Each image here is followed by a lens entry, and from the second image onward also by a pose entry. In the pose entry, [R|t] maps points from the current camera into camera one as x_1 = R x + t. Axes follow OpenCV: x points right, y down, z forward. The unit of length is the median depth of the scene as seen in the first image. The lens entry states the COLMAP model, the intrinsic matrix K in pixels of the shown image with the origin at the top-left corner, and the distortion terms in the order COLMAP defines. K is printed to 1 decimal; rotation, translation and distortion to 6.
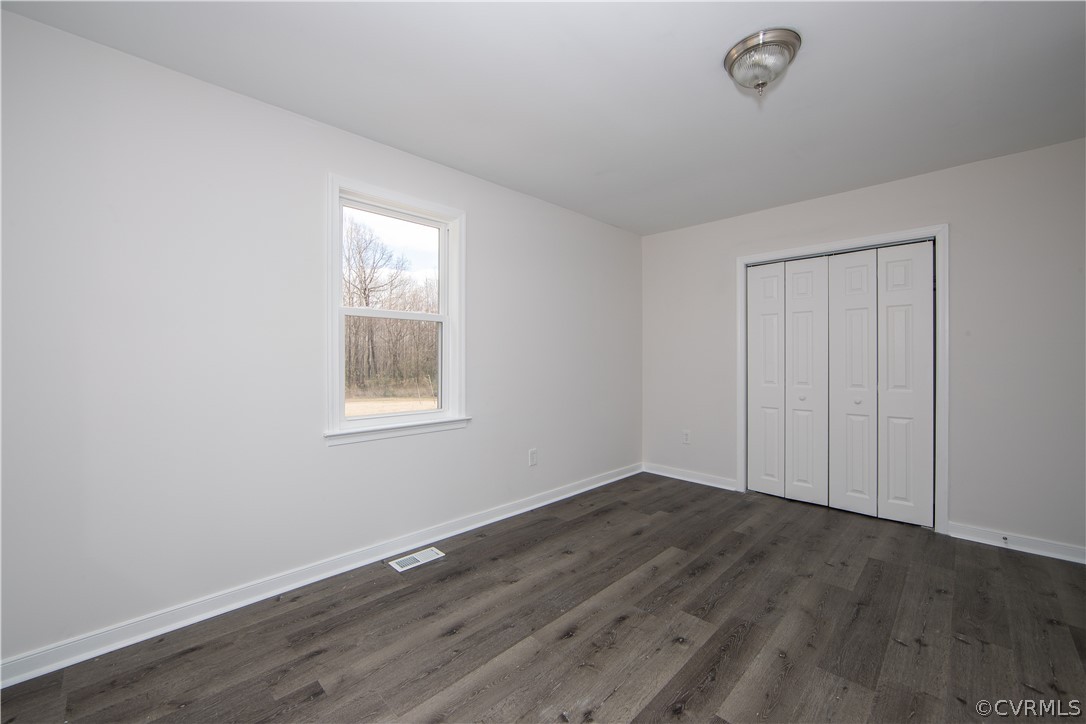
lens RADIAL K [[441.0, 0, 522.9], [0, 441.0, 362.2], [0, 0, 1]] dist [-0.003692, -0.000372]
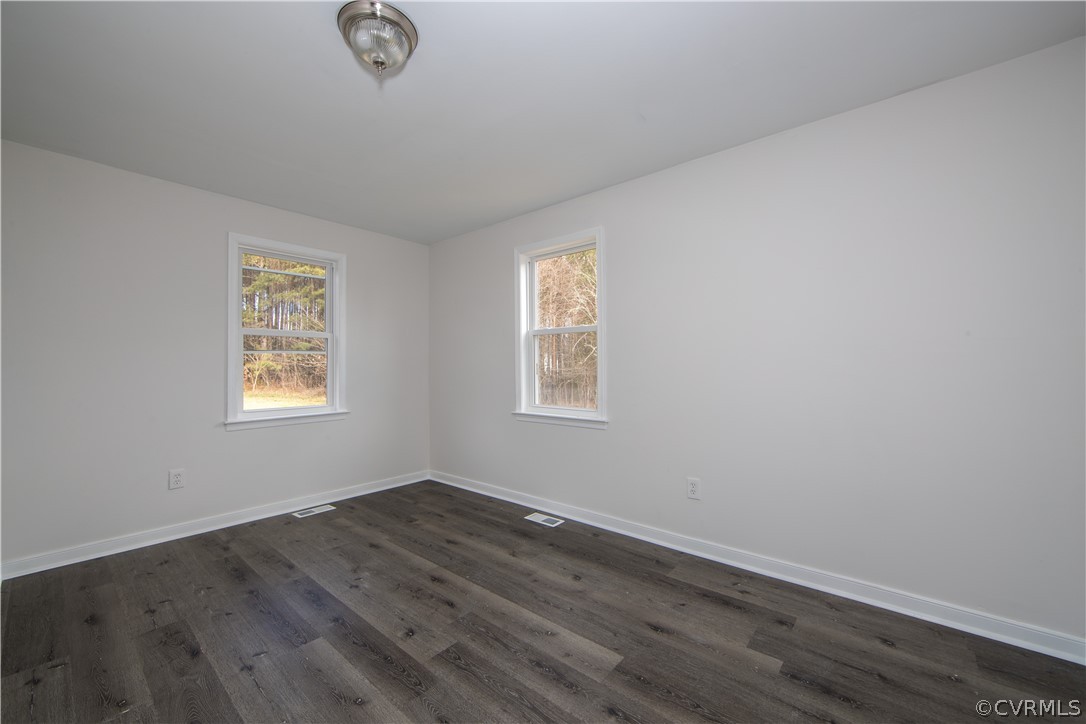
lens RADIAL K [[428.3, 0, 548.6], [0, 428.3, 365.9], [0, 0, 1]] dist [-0.009867, 0.001330]
pose [[0.090411, -0.003083, -0.995900, 1.161362], [-0.002241, 0.999992, -0.003299, -0.003174], [0.995902, 0.002530, 0.090403, 1.022618]]
